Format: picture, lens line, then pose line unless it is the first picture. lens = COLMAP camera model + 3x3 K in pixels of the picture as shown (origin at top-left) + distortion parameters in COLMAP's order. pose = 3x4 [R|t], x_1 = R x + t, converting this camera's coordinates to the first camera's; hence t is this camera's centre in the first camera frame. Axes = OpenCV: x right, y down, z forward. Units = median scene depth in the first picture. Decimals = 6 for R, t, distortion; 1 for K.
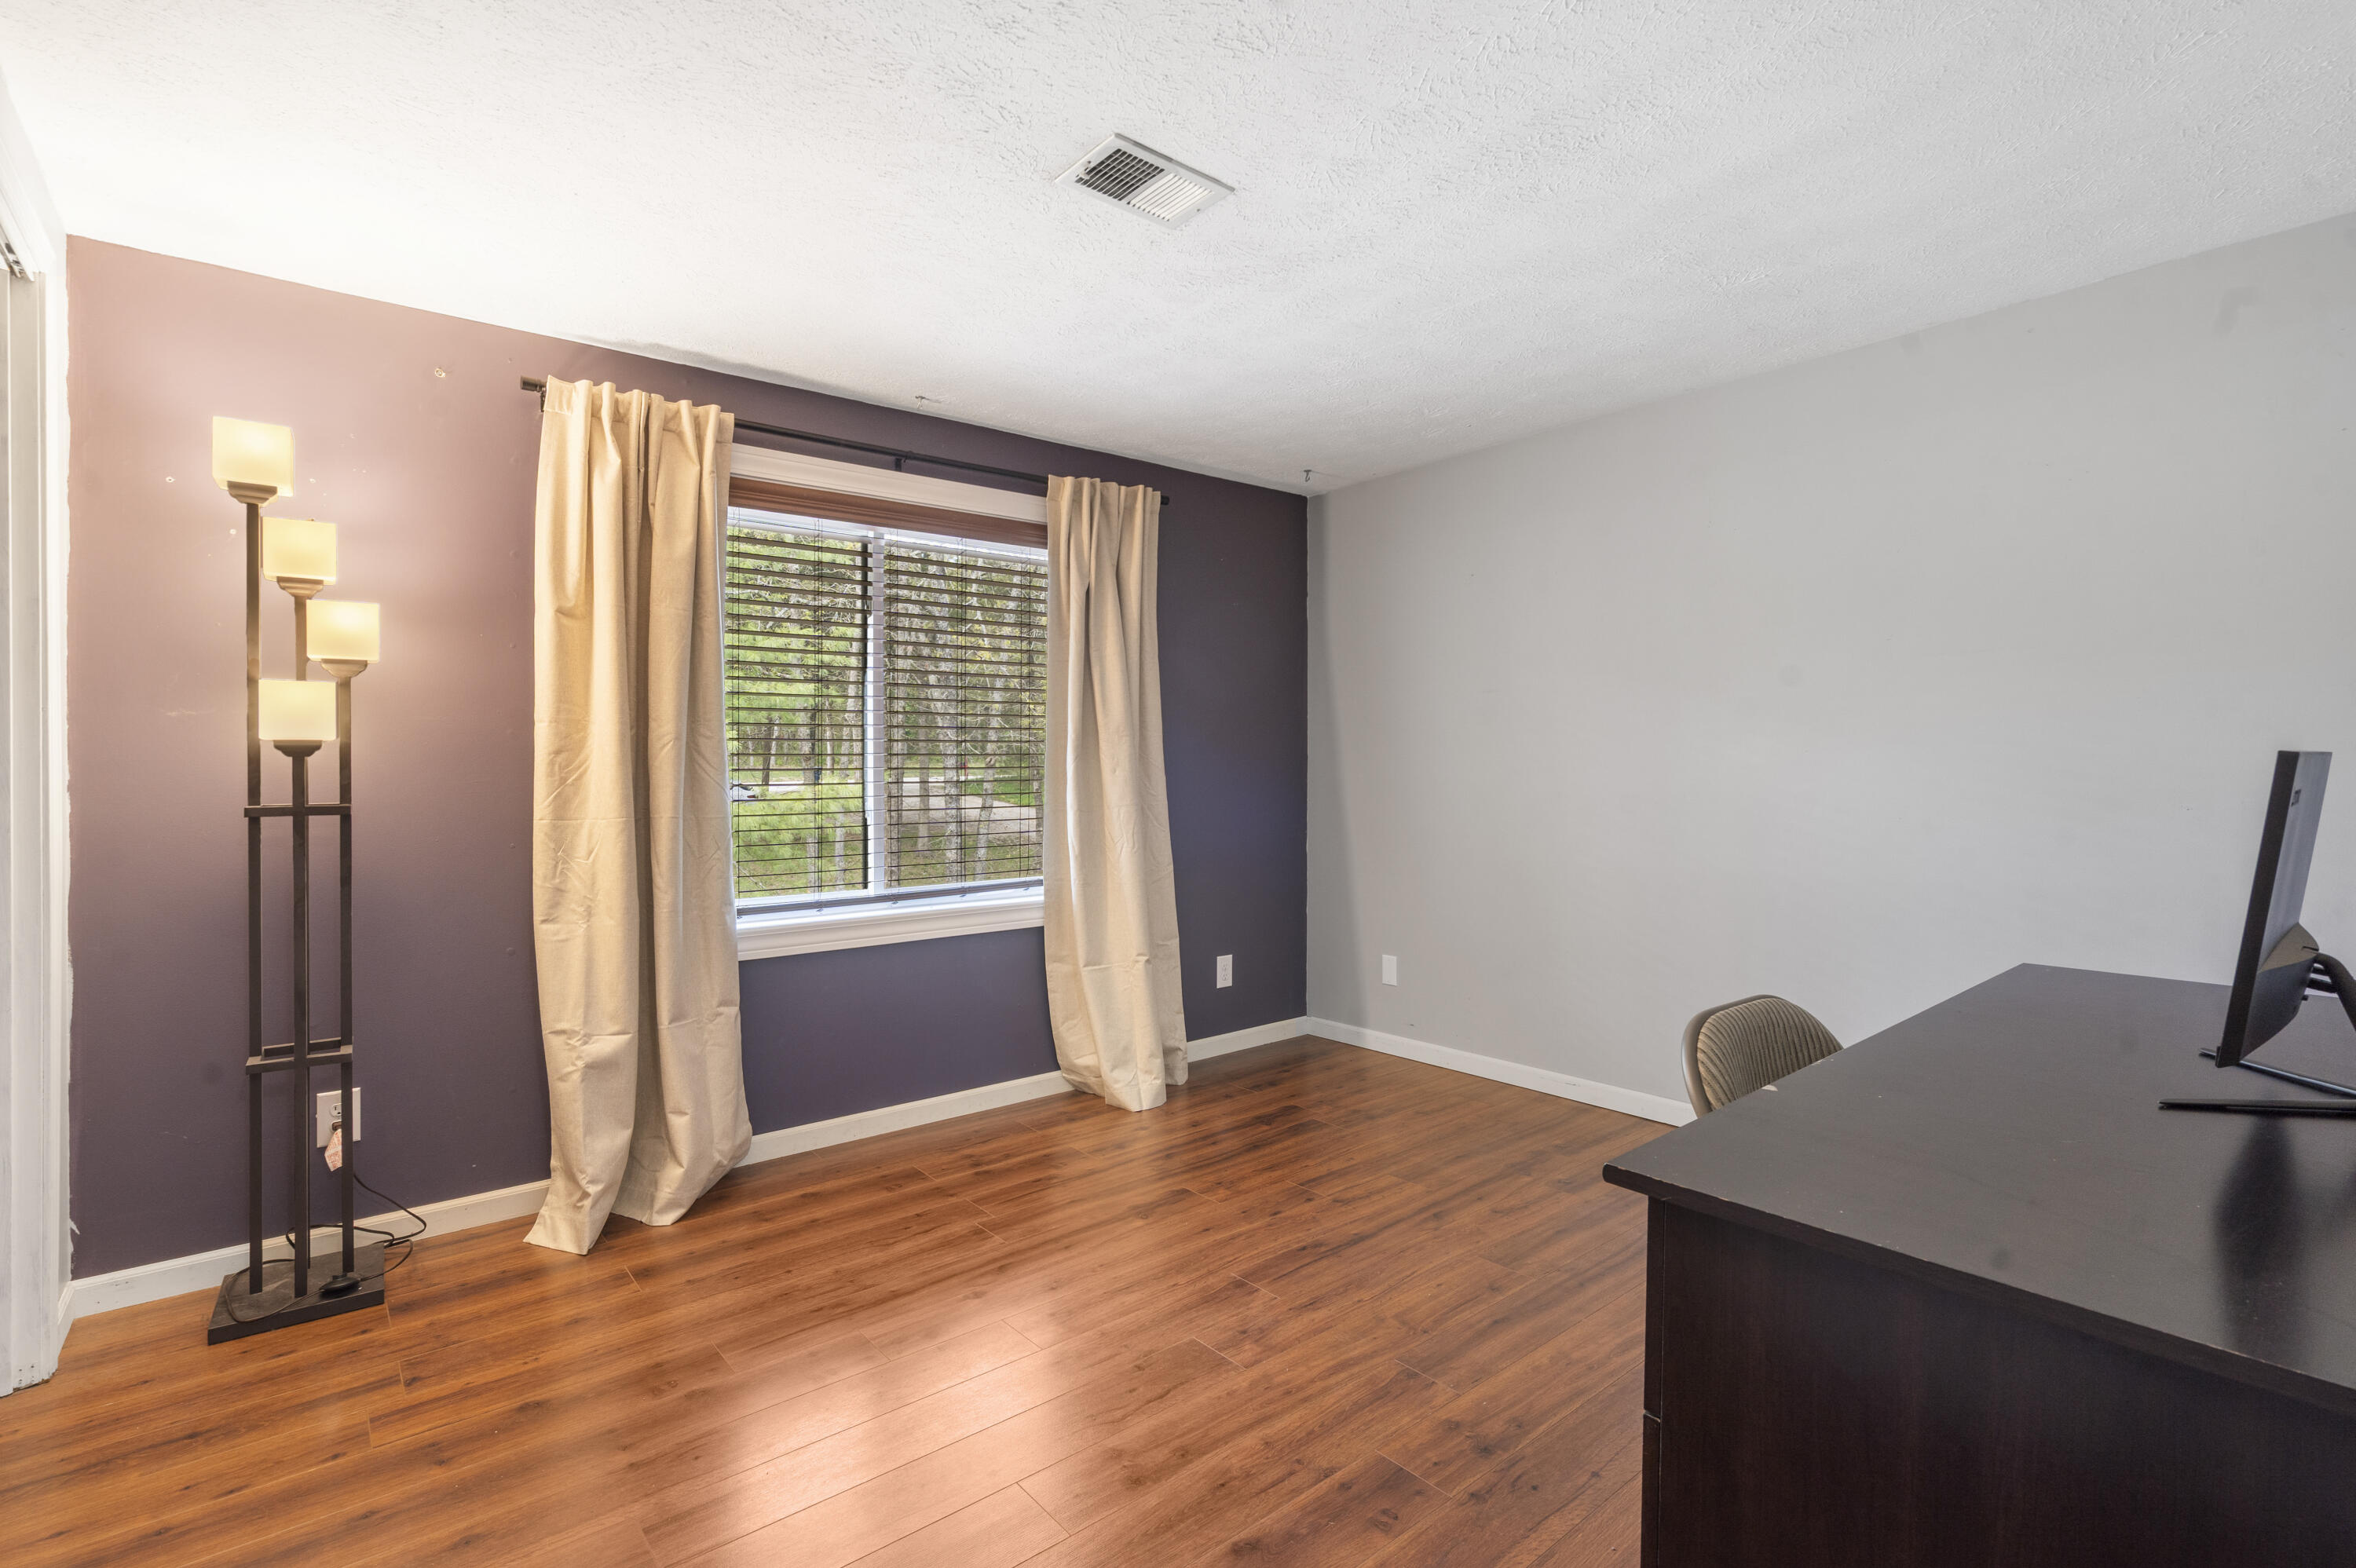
lens RADIAL K [[1076.9, 0, 1173.6], [0, 1076.9, 777.4], [0, 0, 1]] dist [-0.004690, 0.000652]
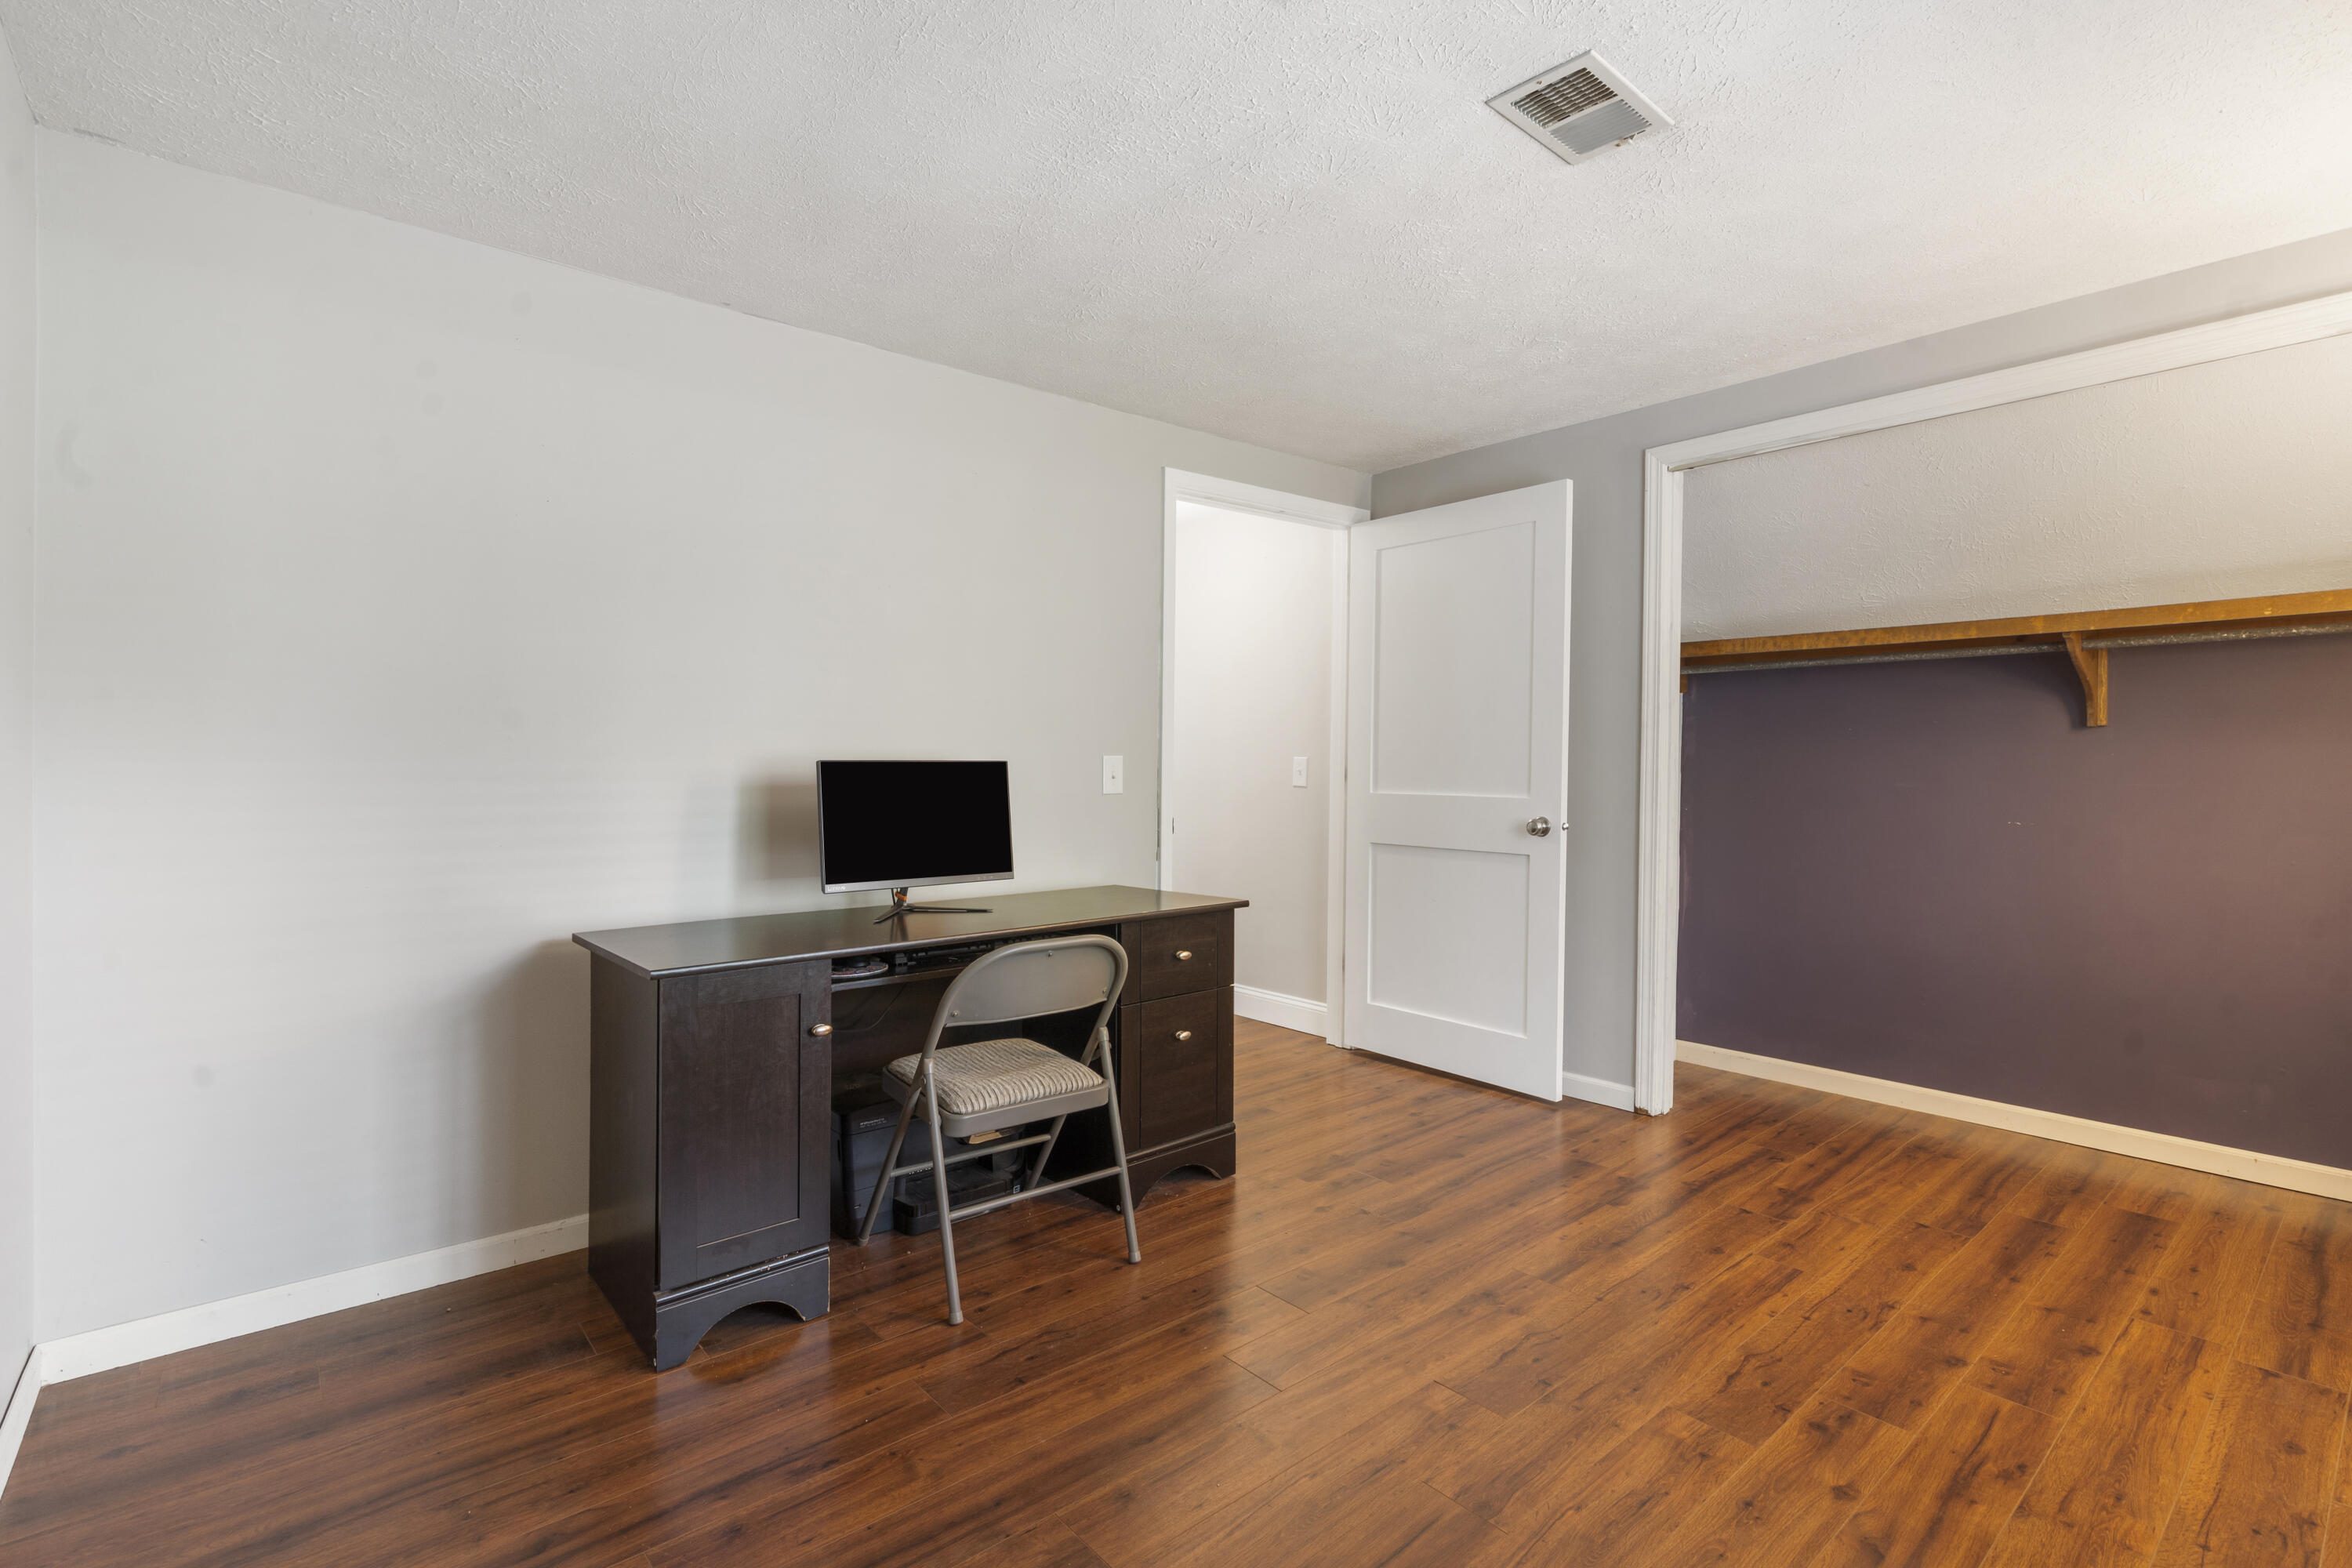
lens RADIAL K [[1075.2, 0, 1179.4], [0, 1075.2, 780.0], [0, 0, 1]] dist [-0.004690, 0.000652]
pose [[-0.999825, 0.009418, -0.016184, 0.313973], [0.009122, 0.999792, 0.018261, -0.012367], [0.016352, 0.018110, -0.999702, 1.992372]]
